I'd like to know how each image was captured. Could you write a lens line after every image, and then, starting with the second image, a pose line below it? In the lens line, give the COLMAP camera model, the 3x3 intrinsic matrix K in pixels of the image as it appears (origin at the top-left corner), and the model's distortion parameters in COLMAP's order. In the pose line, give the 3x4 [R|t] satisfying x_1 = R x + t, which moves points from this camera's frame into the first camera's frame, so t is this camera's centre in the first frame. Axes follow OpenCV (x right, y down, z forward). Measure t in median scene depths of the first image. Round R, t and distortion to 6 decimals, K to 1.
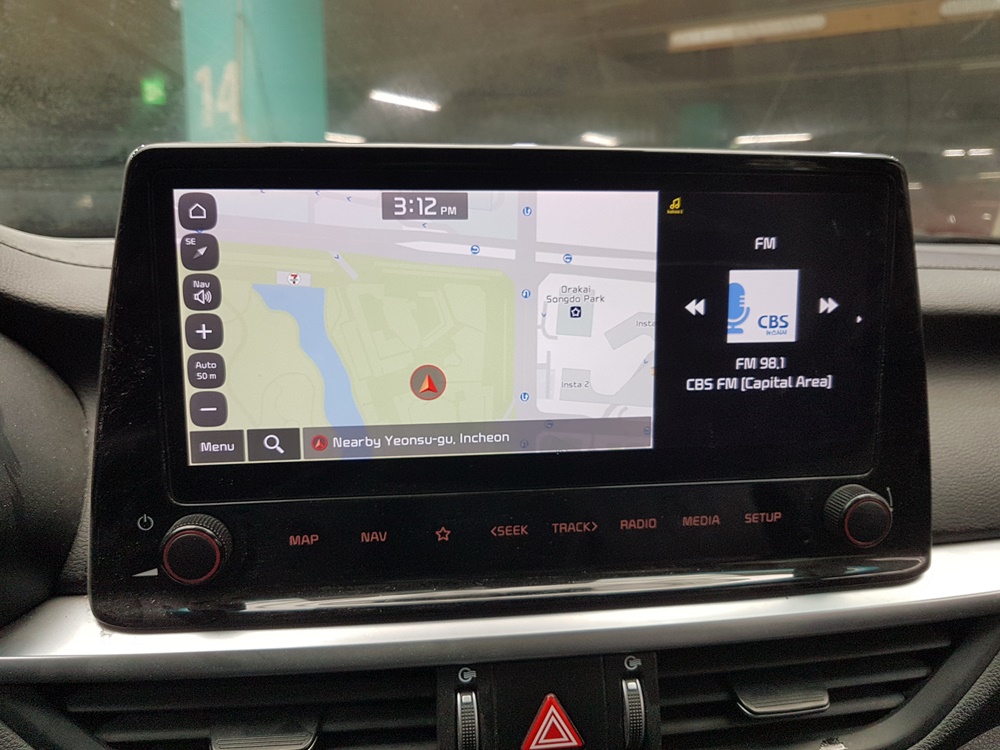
lens RADIAL K [[829.2, 0, 490.6], [0, 829.2, 380.0], [0, 0, 1]] dist [-0.009279, -0.026942]
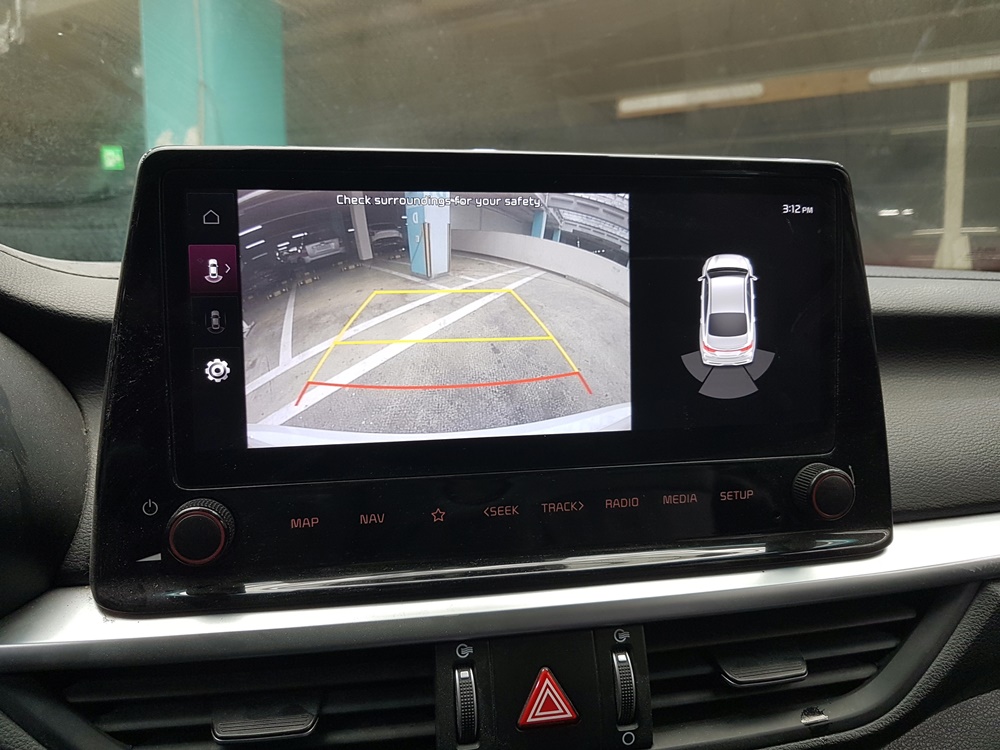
lens RADIAL K [[829.2, 0, 496.4], [0, 829.2, 375.0], [0, 0, 1]] dist [-0.009279, -0.026942]
pose [[0.998175, -0.018083, 0.057616, -0.040314], [0.022822, 0.996315, -0.082681, 0.095789], [-0.055909, 0.083845, 0.994909, -0.058678]]
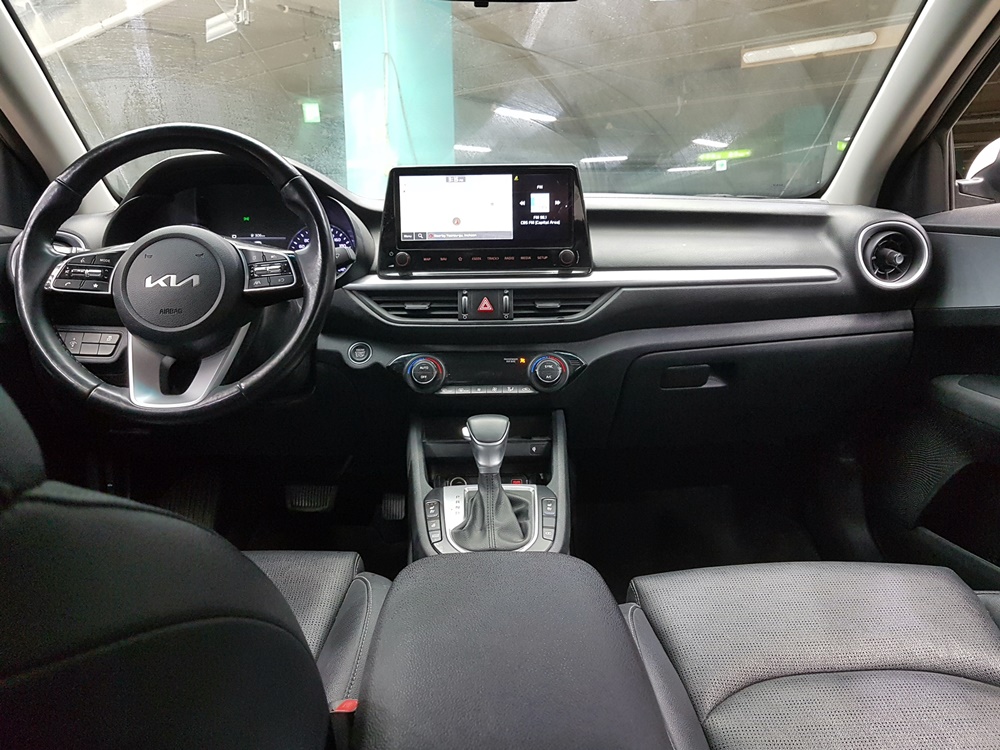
lens RADIAL K [[829.2, 0, 497.8], [0, 829.2, 377.3], [0, 0, 1]] dist [-0.009279, -0.026942]
pose [[0.989559, 0.010722, -0.143731, 0.710482], [-0.012290, 0.999874, -0.010022, 0.795614], [0.143606, 0.011684, 0.989566, -2.978253]]
